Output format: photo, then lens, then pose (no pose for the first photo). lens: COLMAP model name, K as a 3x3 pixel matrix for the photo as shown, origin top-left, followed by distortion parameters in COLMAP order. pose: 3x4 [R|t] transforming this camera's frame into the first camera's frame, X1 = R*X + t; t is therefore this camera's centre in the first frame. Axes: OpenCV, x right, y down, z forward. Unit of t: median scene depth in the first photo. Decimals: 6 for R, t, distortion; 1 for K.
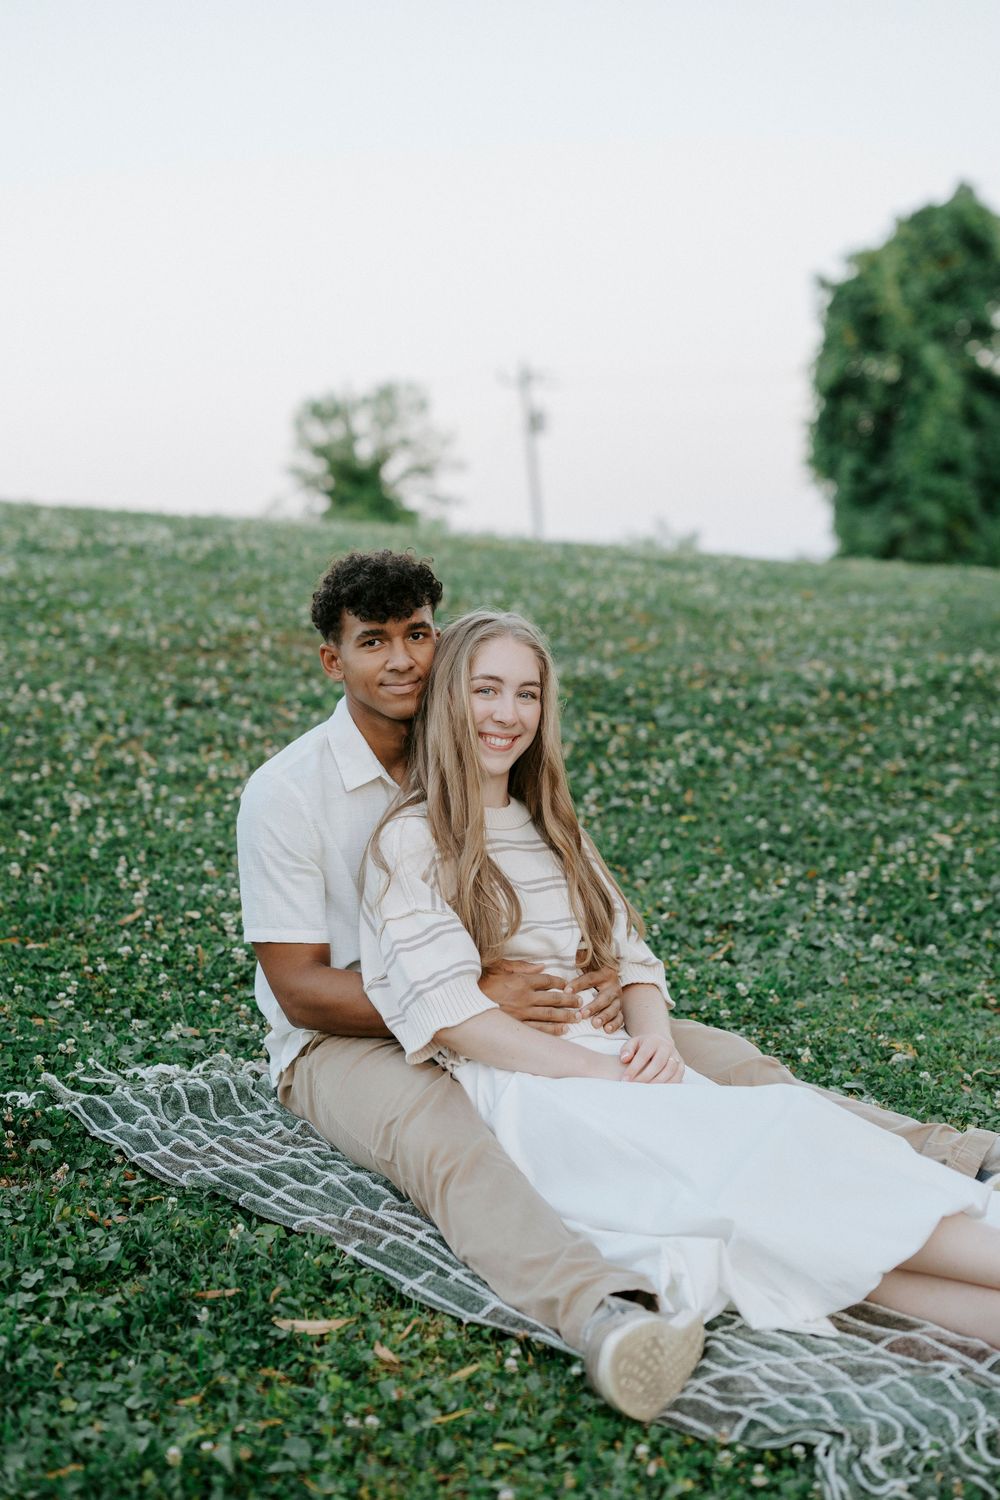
lens RADIAL K [[2238.1, 0, 498.3], [0, 2238.1, 785.1], [0, 0, 1]] dist [0.019176, -0.033882]
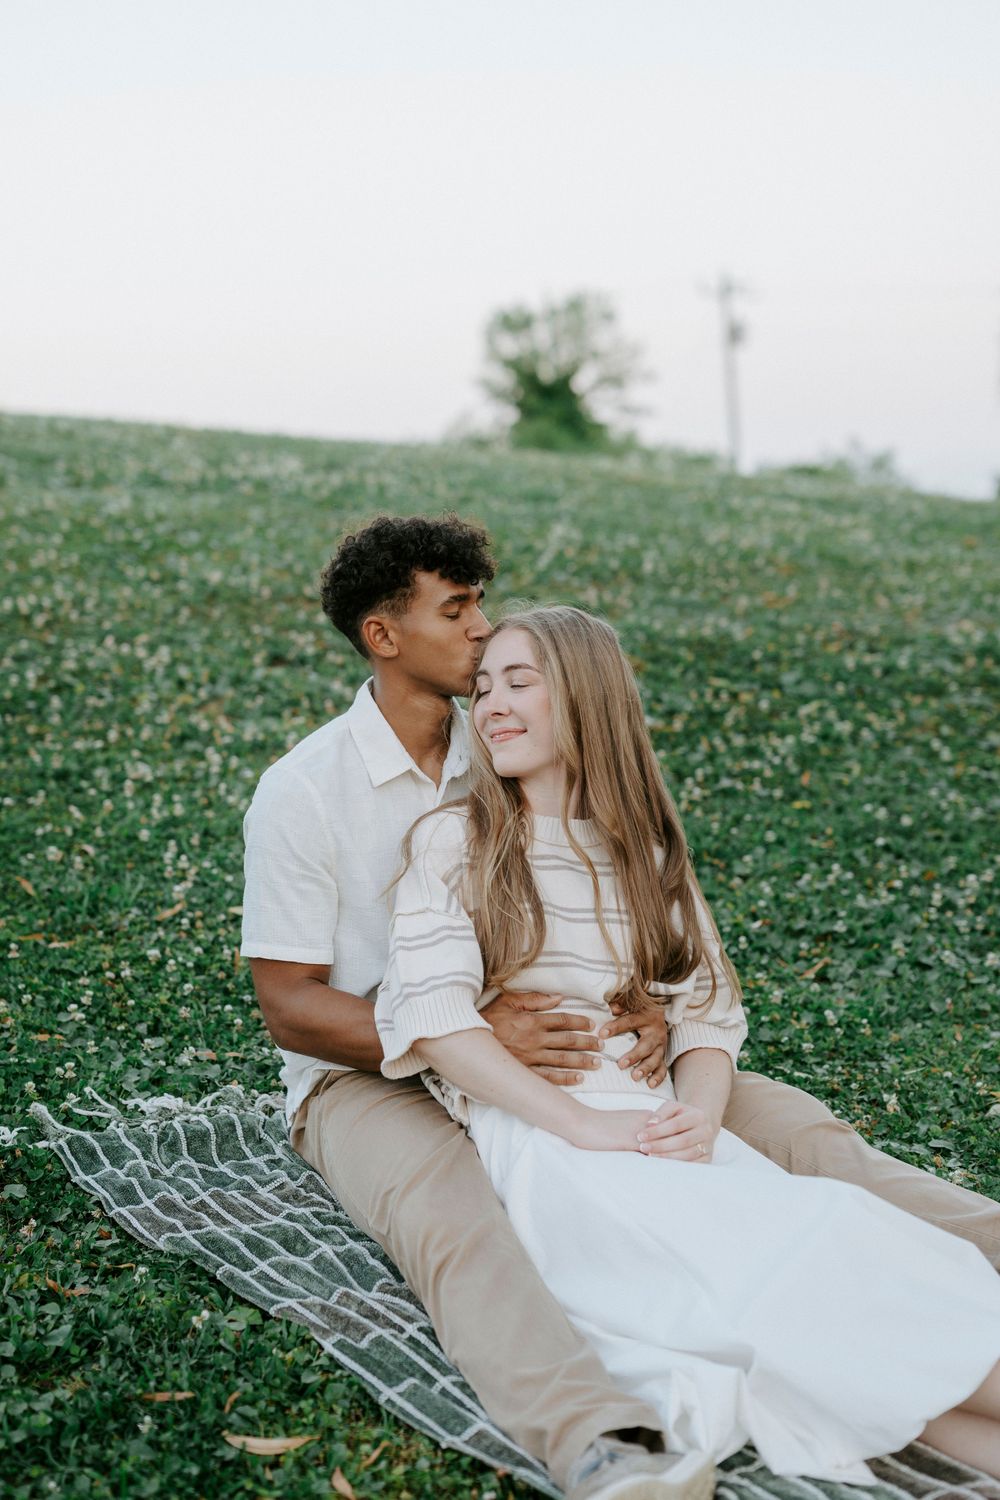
lens RADIAL K [[2238.1, 0, 498.3], [0, 2238.1, 785.1], [0, 0, 1]] dist [0.019176, -0.033882]
pose [[0.996301, 0.030310, -0.080409, 0.040849], [-0.027221, 0.998859, 0.039243, -0.031031], [0.081507, -0.036909, 0.995989, 0.084203]]
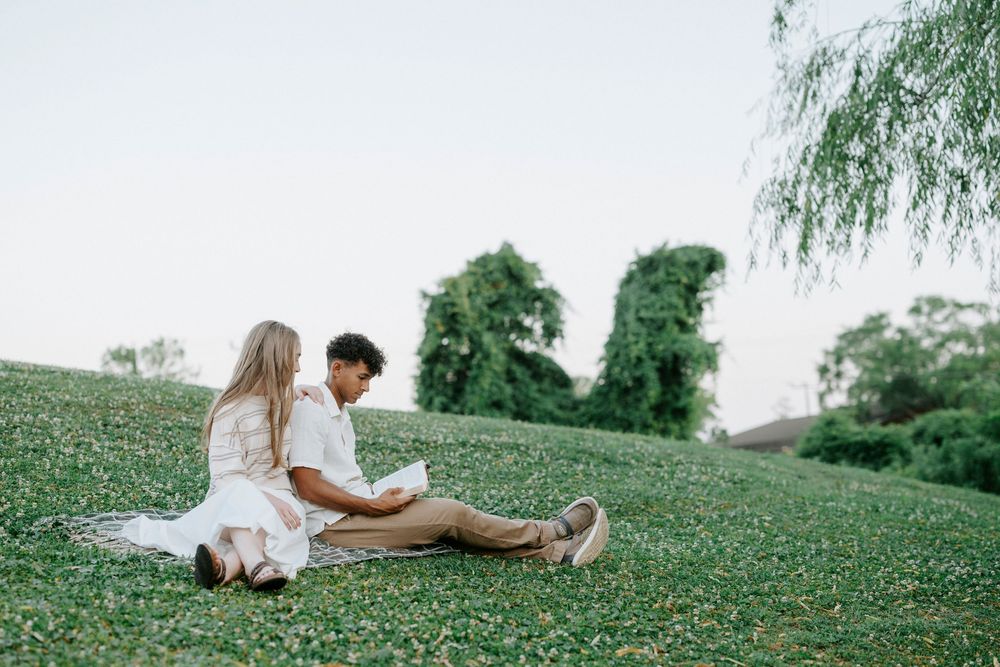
lens RADIAL K [[1401.0, 0, 500.0], [0, 1401.0, 333.5], [0, 0, 1]] dist [0.005473, 0.020628]
pose [[0.980420, 0.041529, 0.192490, -0.045463], [-0.003562, 0.981089, -0.193526, 0.175412], [-0.196886, 0.189051, 0.962027, -0.476005]]
